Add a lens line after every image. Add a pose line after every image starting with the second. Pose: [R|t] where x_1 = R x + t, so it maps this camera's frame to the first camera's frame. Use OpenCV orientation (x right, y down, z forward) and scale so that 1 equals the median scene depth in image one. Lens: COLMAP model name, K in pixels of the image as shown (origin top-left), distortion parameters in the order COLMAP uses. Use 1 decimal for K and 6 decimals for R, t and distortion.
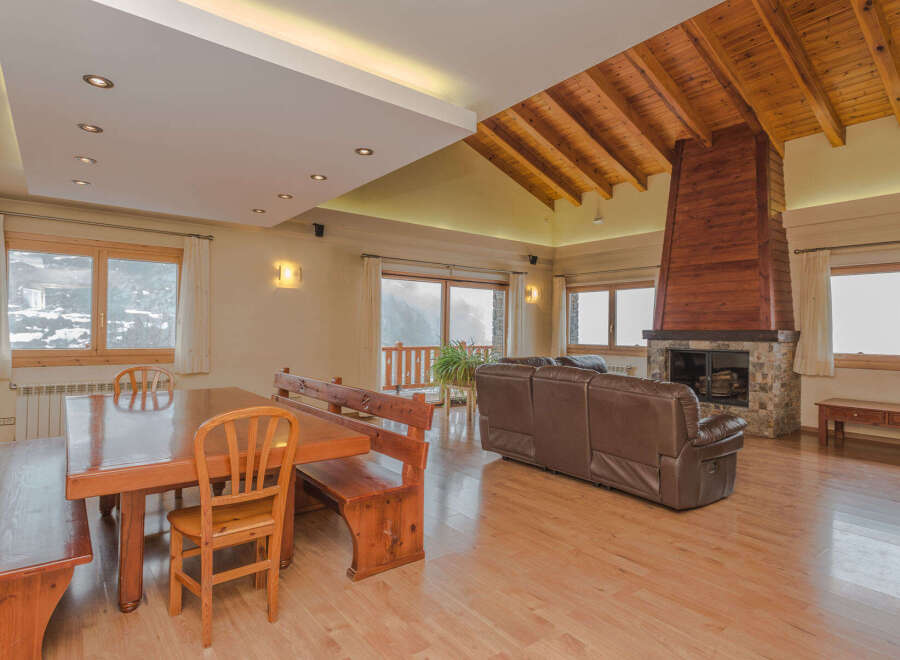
lens RADIAL K [[488.8, 0, 451.2], [0, 488.8, 327.8], [0, 0, 1]] dist [0.010694, -0.001006]
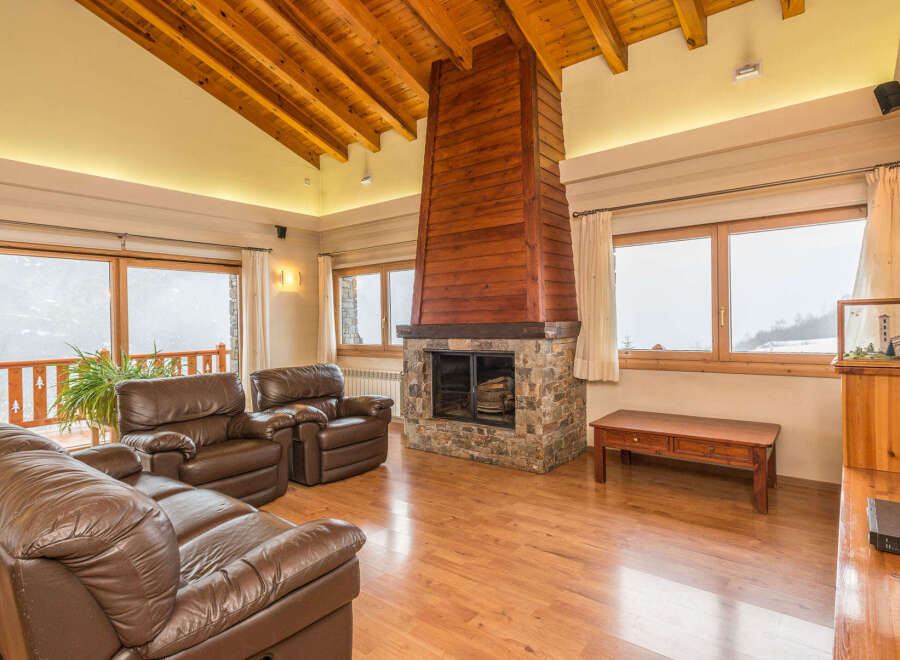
lens RADIAL K [[488.8, 0, 451.2], [0, 488.8, 327.8], [0, 0, 1]] dist [0.010694, -0.001006]
pose [[0.972293, -0.032014, 0.231562, 0.328675], [0.028214, 0.999408, 0.019705, -0.003763], [-0.232056, -0.012626, 0.972620, 0.307649]]
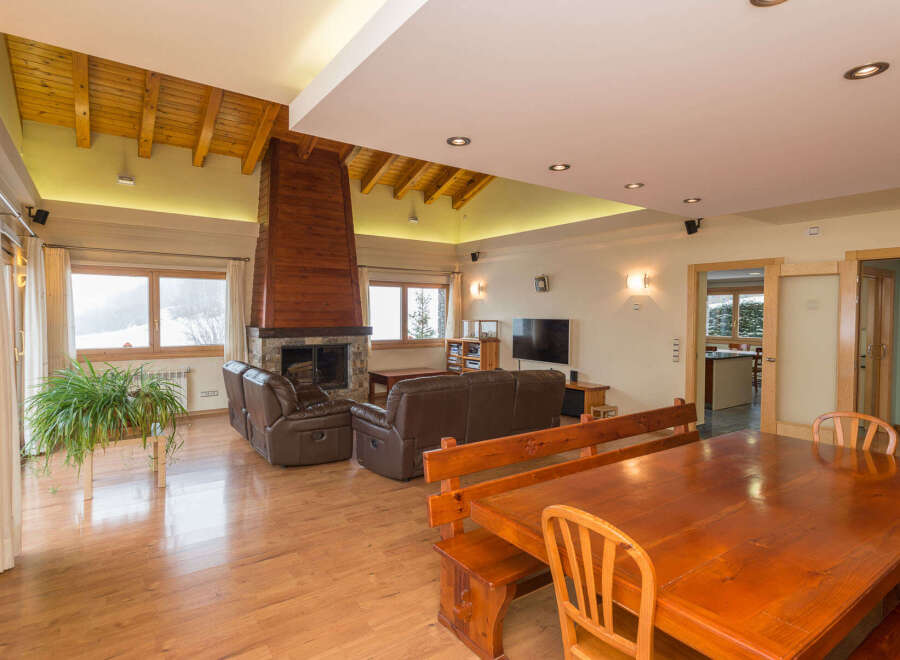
lens RADIAL K [[488.8, 0, 451.2], [0, 488.8, 327.8], [0, 0, 1]] dist [0.010694, -0.001006]
pose [[0.054311, -0.040455, 0.997704, -0.575613], [-0.010036, 0.999106, 0.041058, -0.042619], [-0.998474, -0.012243, 0.053857, 0.626577]]
